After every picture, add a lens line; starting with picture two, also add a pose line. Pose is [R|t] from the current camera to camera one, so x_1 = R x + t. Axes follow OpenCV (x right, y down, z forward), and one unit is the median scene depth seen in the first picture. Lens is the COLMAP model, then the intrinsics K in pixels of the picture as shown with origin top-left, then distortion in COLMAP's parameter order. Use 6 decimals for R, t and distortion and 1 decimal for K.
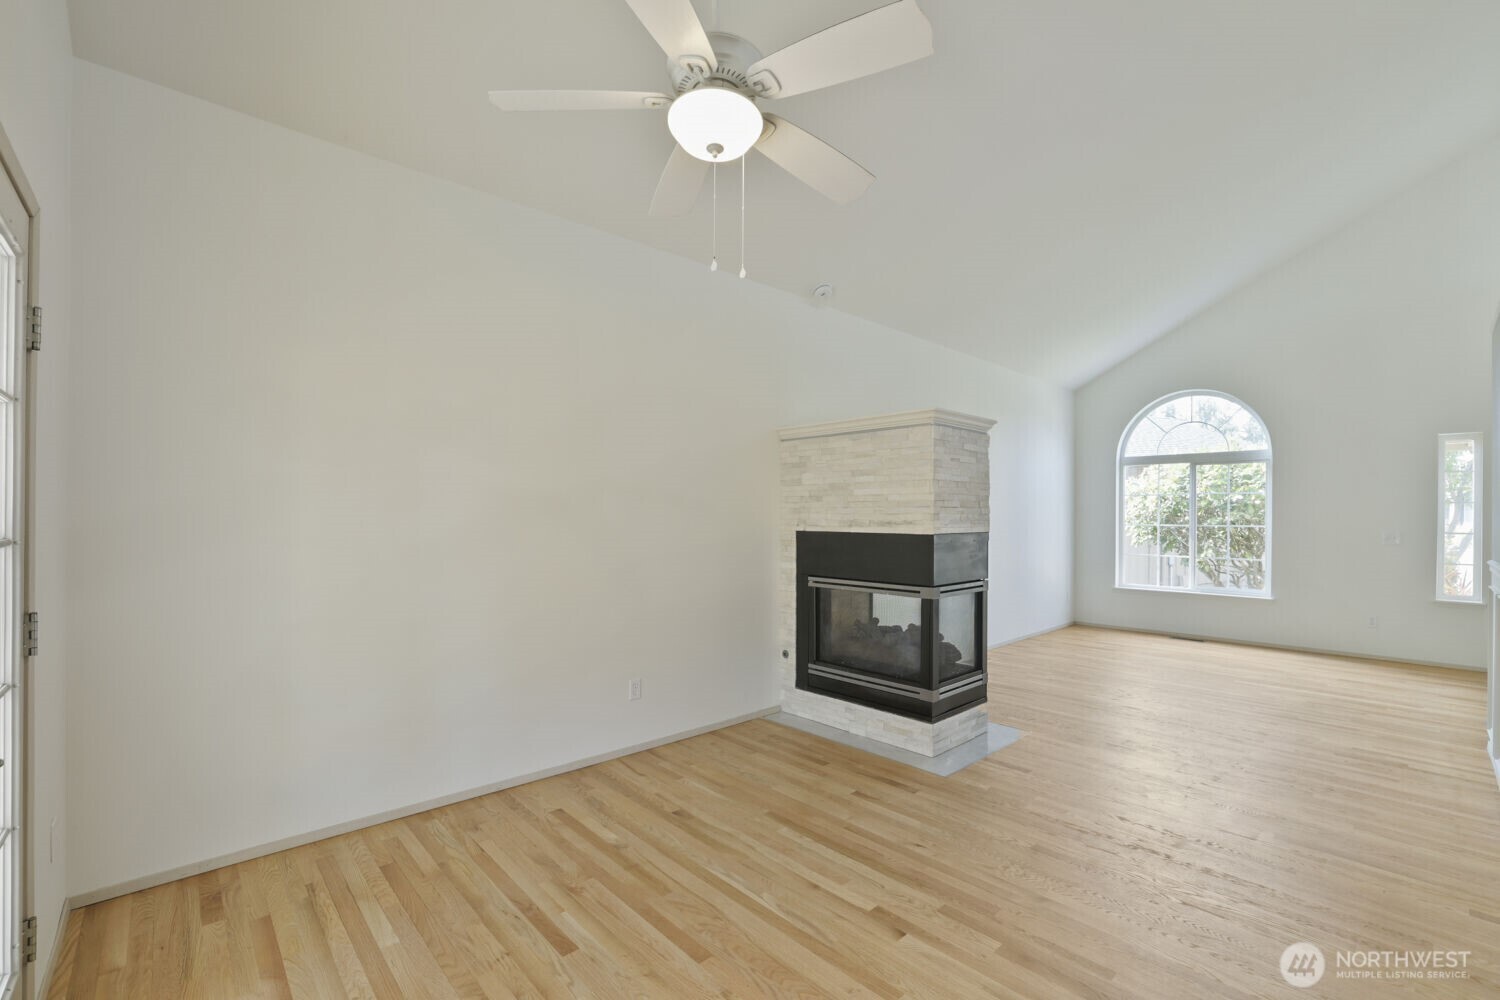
lens RADIAL K [[646.3, 0, 757.3], [0, 646.3, 507.3], [0, 0, 1]] dist [-0.044475, 0.012192]
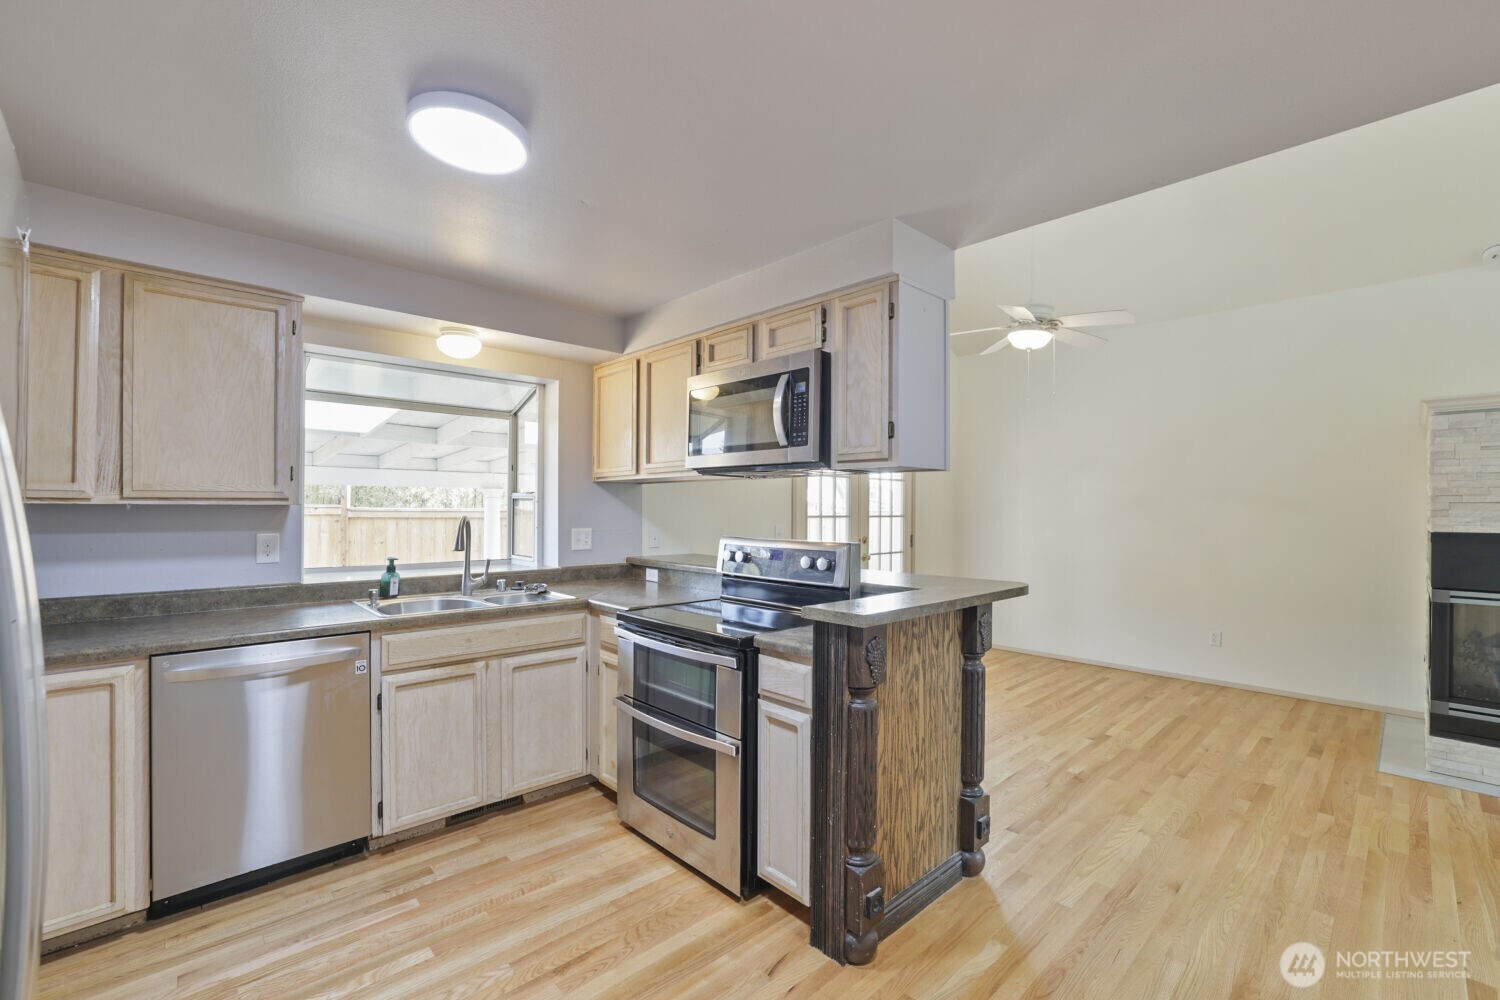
lens RADIAL K [[646.3, 0, 751.9], [0, 646.3, 512.9], [0, 0, 1]] dist [-0.044475, 0.012192]
pose [[0.006861, 0.004273, -0.999967, 1.170847], [0.006559, 0.999969, 0.004318, 0.002894], [0.999955, -0.006589, 0.006833, 0.005043]]
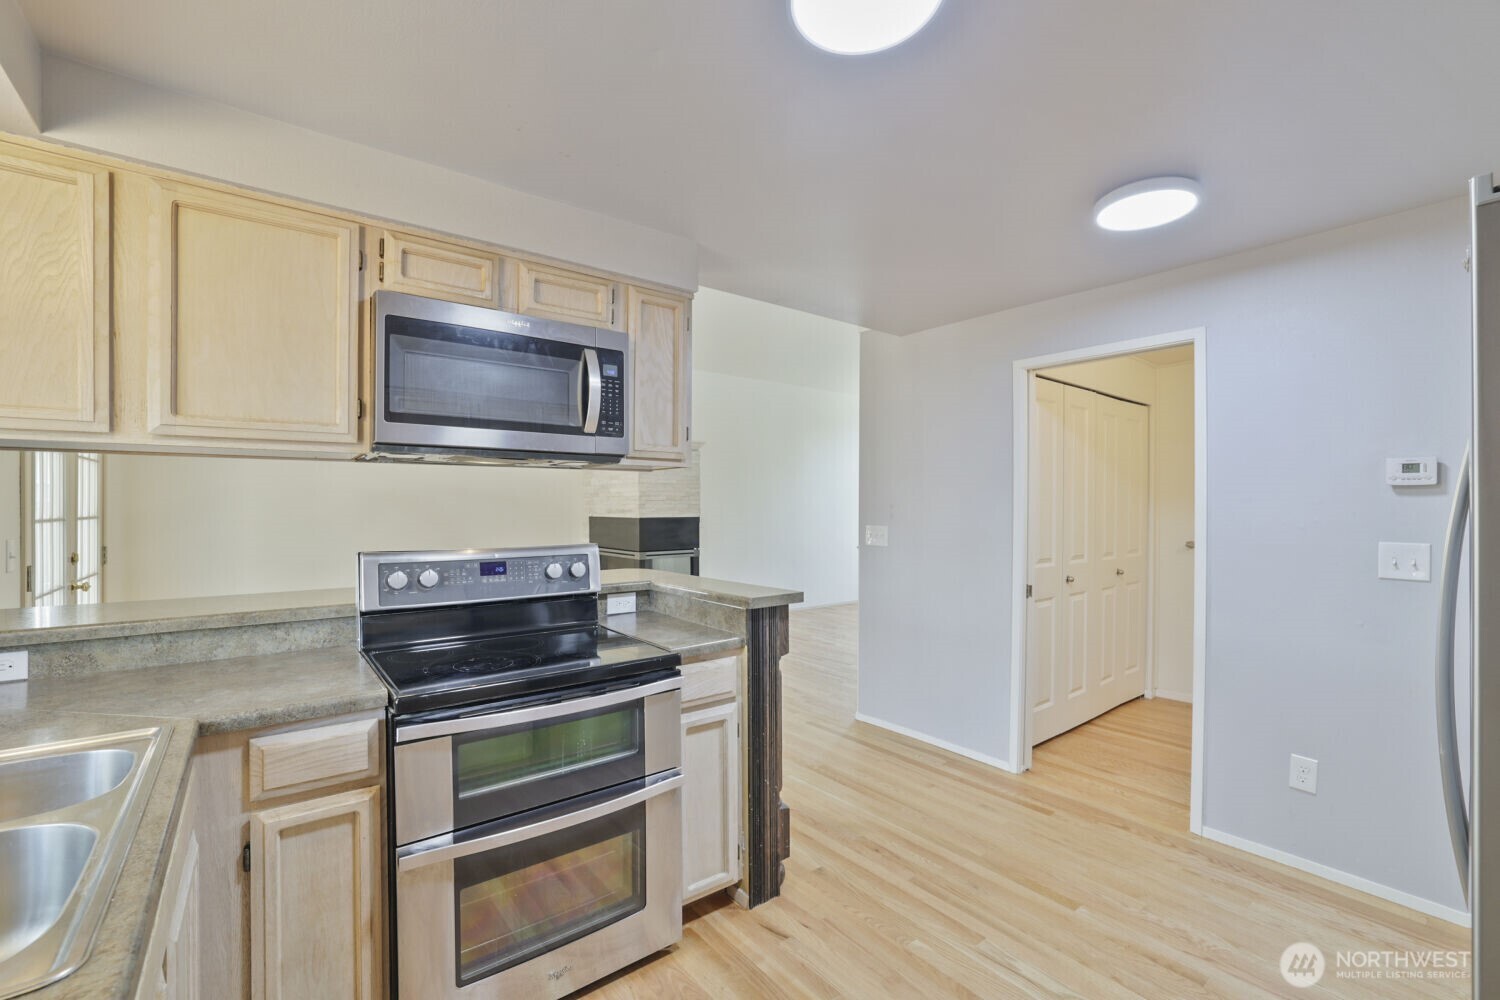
lens RADIAL K [[646.3, 0, 750.4], [0, 646.3, 512.3], [0, 0, 1]] dist [-0.044475, 0.012192]
pose [[0.996537, -0.001515, -0.083138, 0.672879], [0.003465, 0.999722, 0.023312, -0.006673], [0.083080, -0.023520, 0.996265, -0.529522]]
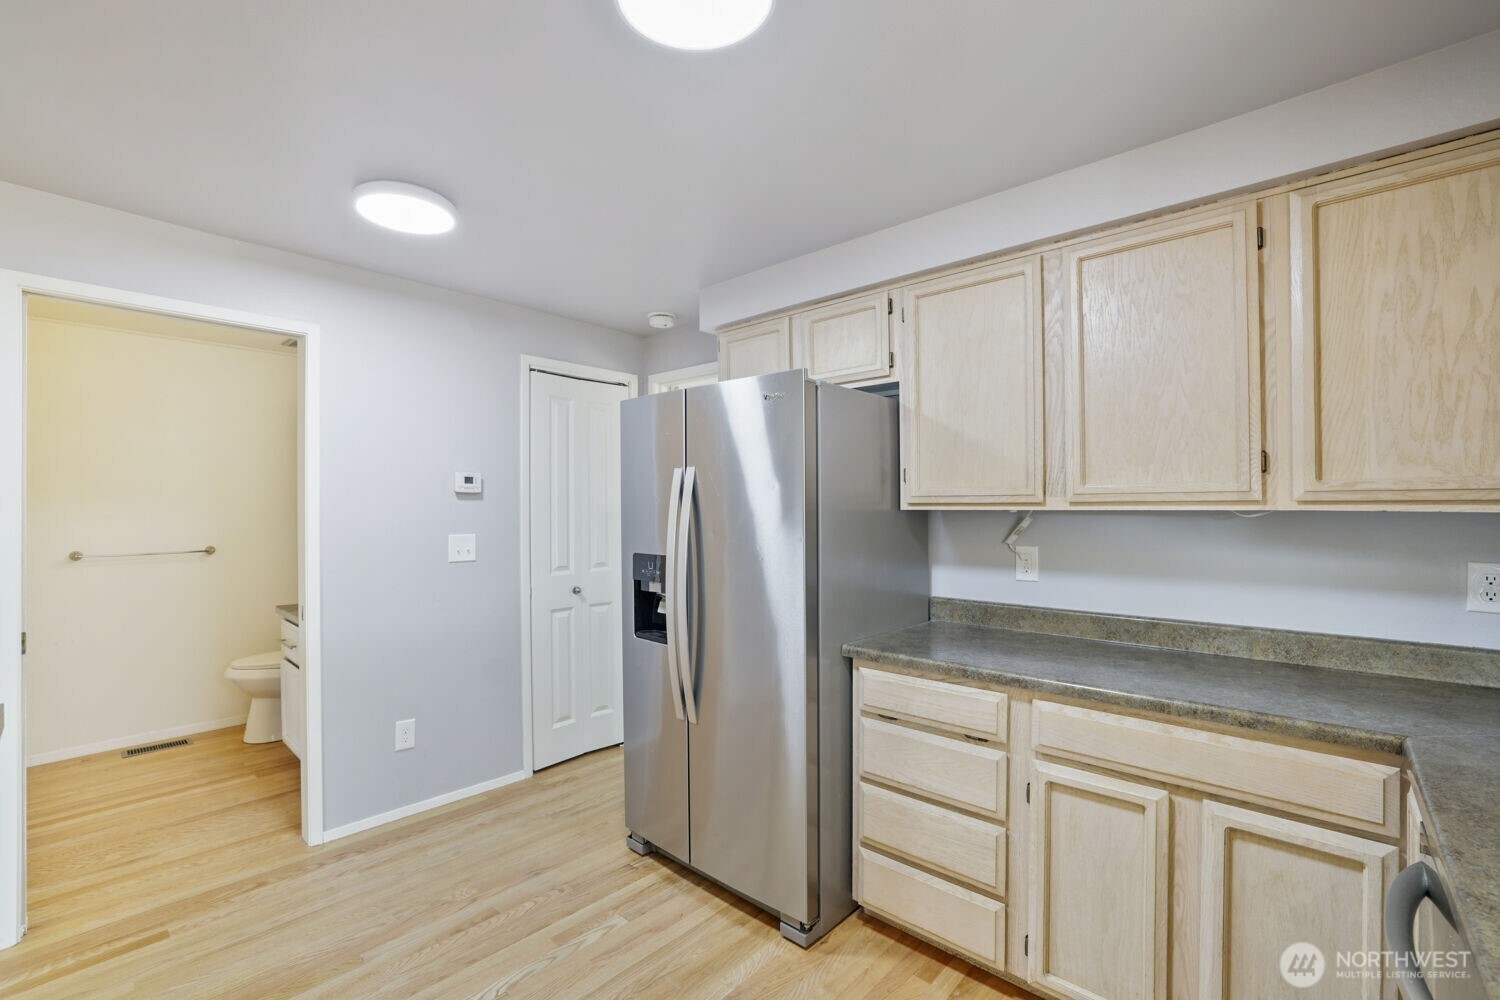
lens RADIAL K [[646.3, 0, 764.4], [0, 646.3, 512.2], [0, 0, 1]] dist [-0.044475, 0.012192]
pose [[-0.095360, -0.012579, 0.995363, 0.382172], [-0.012815, 0.999853, 0.011408, -0.005341], [-0.995360, -0.011668, -0.095508, -0.205367]]
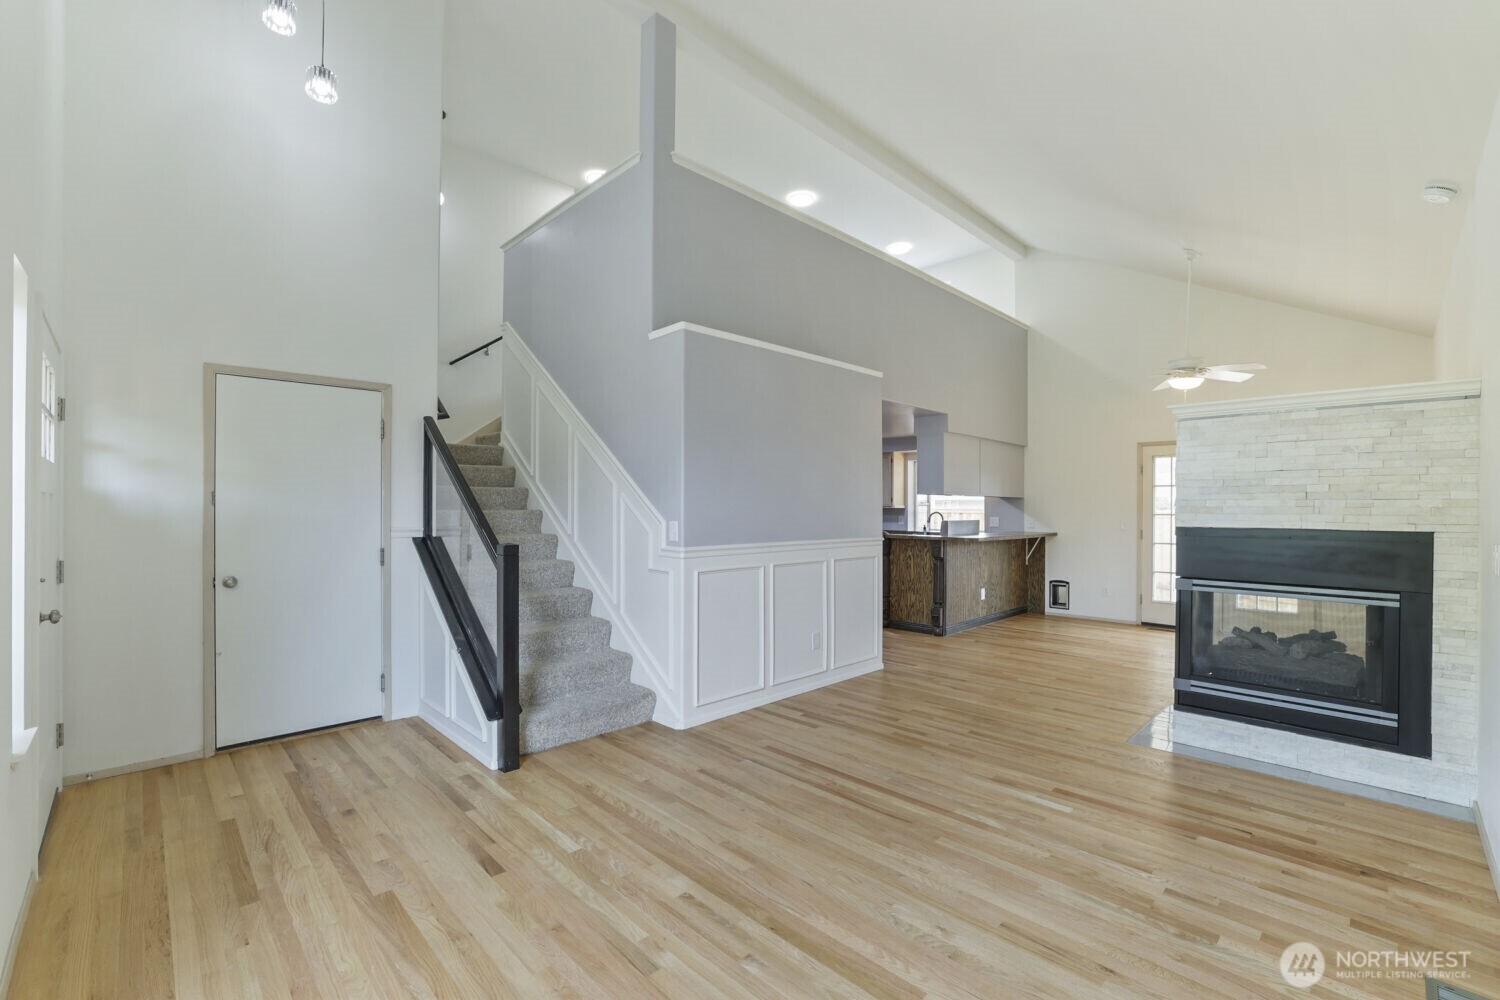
lens RADIAL K [[646.3, 0, 751.6], [0, 646.3, 506.6], [0, 0, 1]] dist [-0.044475, 0.012192]
pose [[-0.999654, -0.006514, -0.025466, 1.115199], [-0.006125, 0.999864, -0.015344, 0.031151], [0.025563, -0.015183, -0.999558, 2.128816]]
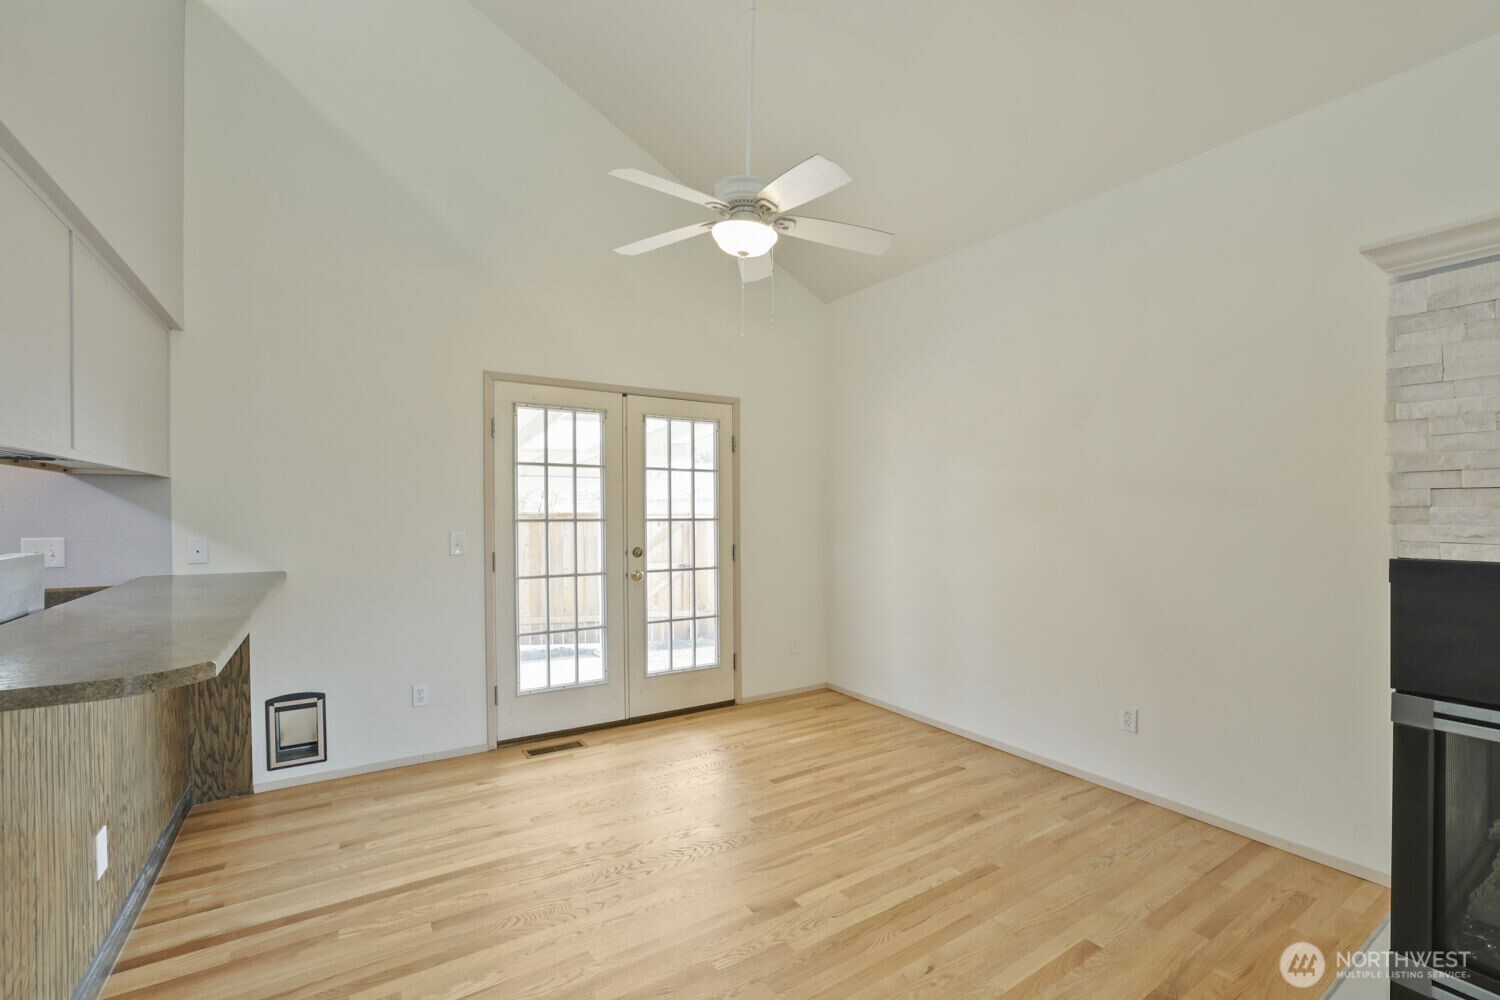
lens RADIAL K [[646.3, 0, 755.6], [0, 646.3, 512.8], [0, 0, 1]] dist [-0.044475, 0.012192]
pose [[-0.168309, 0.001262, -0.985733, 0.719604], [0.009739, 0.999953, -0.000383, 0.009512], [0.985686, -0.009664, -0.168314, 0.674913]]
